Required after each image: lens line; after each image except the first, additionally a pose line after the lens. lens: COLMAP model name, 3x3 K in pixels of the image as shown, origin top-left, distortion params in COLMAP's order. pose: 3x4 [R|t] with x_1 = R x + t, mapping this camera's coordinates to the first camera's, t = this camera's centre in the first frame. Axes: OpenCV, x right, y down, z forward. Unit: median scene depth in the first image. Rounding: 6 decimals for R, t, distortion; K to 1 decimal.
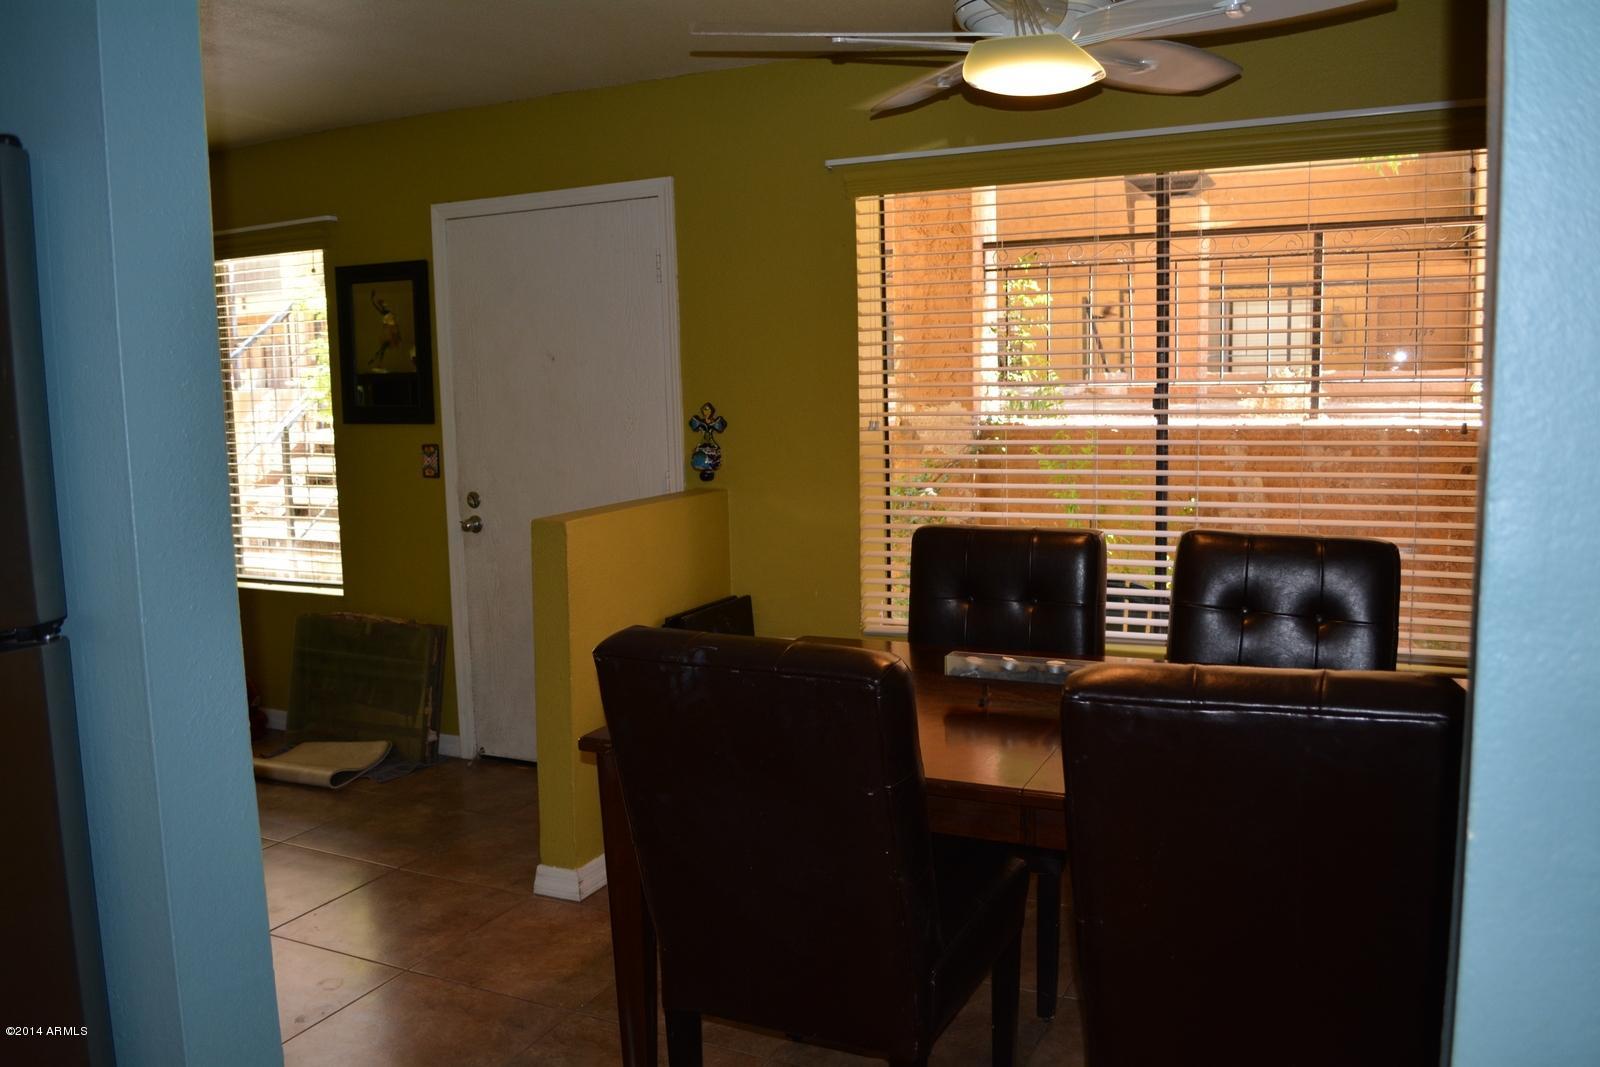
lens RADIAL K [[1264.4, 0, 799.0], [0, 1264.4, 550.7], [0, 0, 1]] dist [-0.078185, 0.008787]
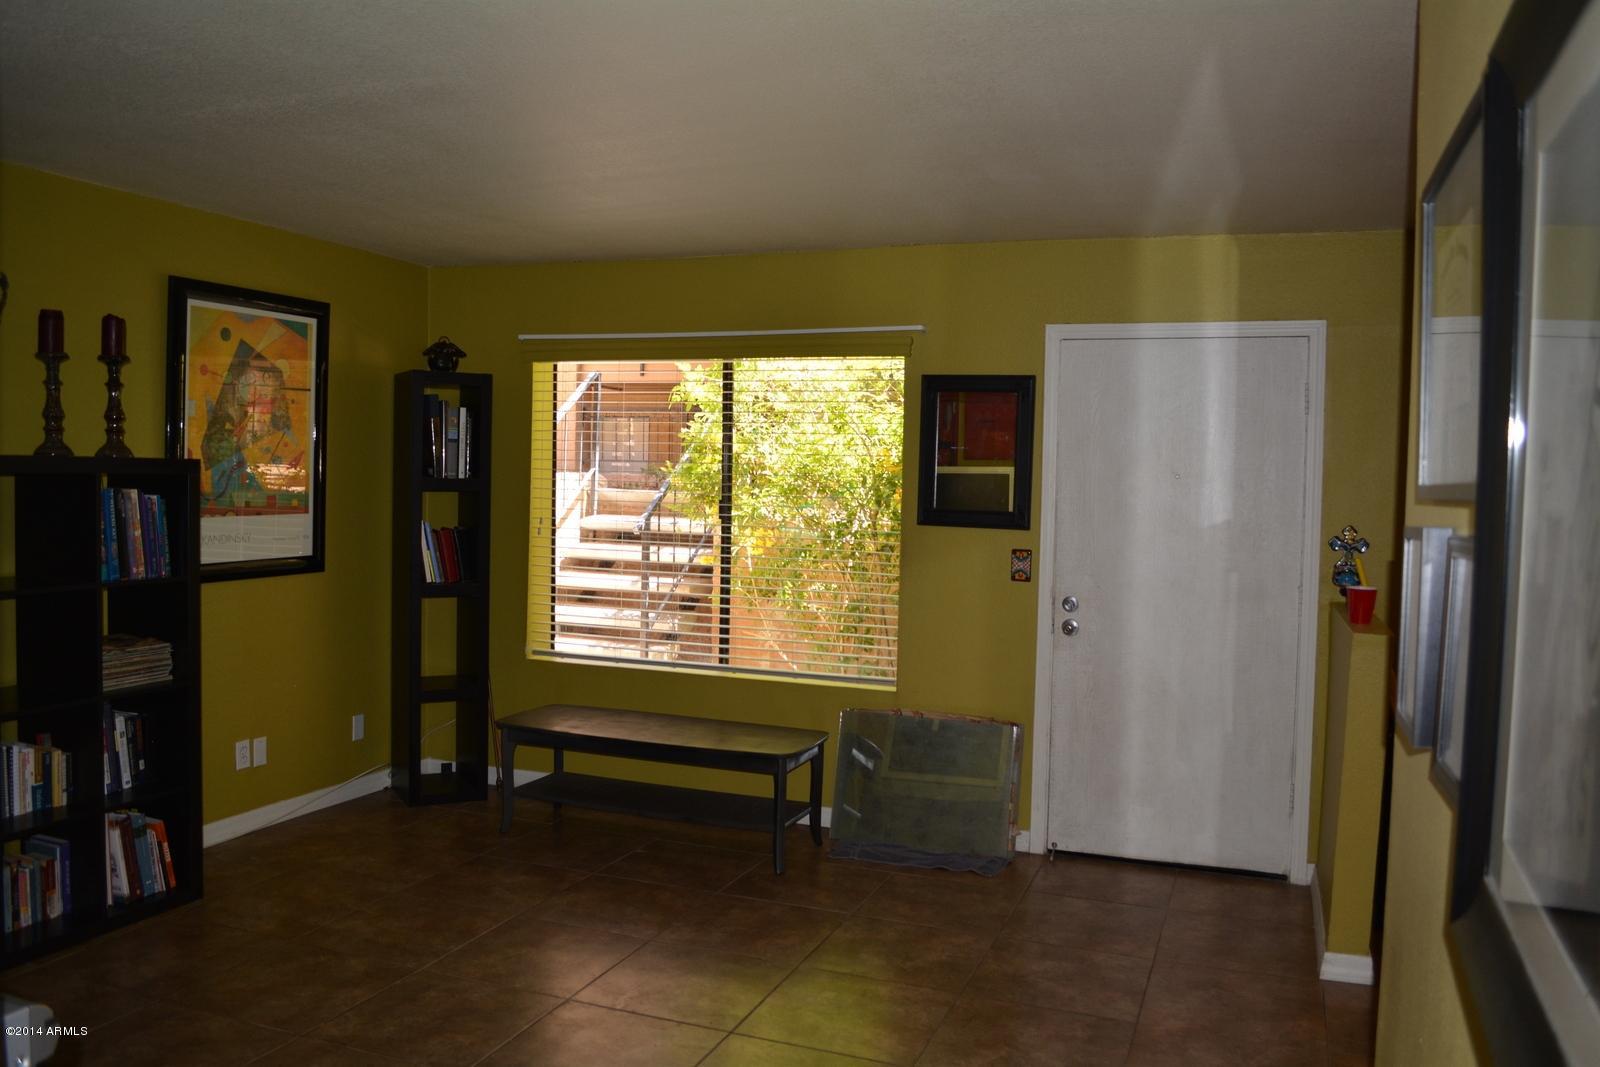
lens RADIAL K [[1264.4, 0, 800.7], [0, 1264.4, 528.5], [0, 0, 1]] dist [-0.078185, 0.008787]
pose [[0.994758, 0.033758, 0.096523, -0.650040], [-0.026332, 0.996668, -0.077202, -0.018263], [-0.098808, 0.074256, 0.992332, -0.028213]]
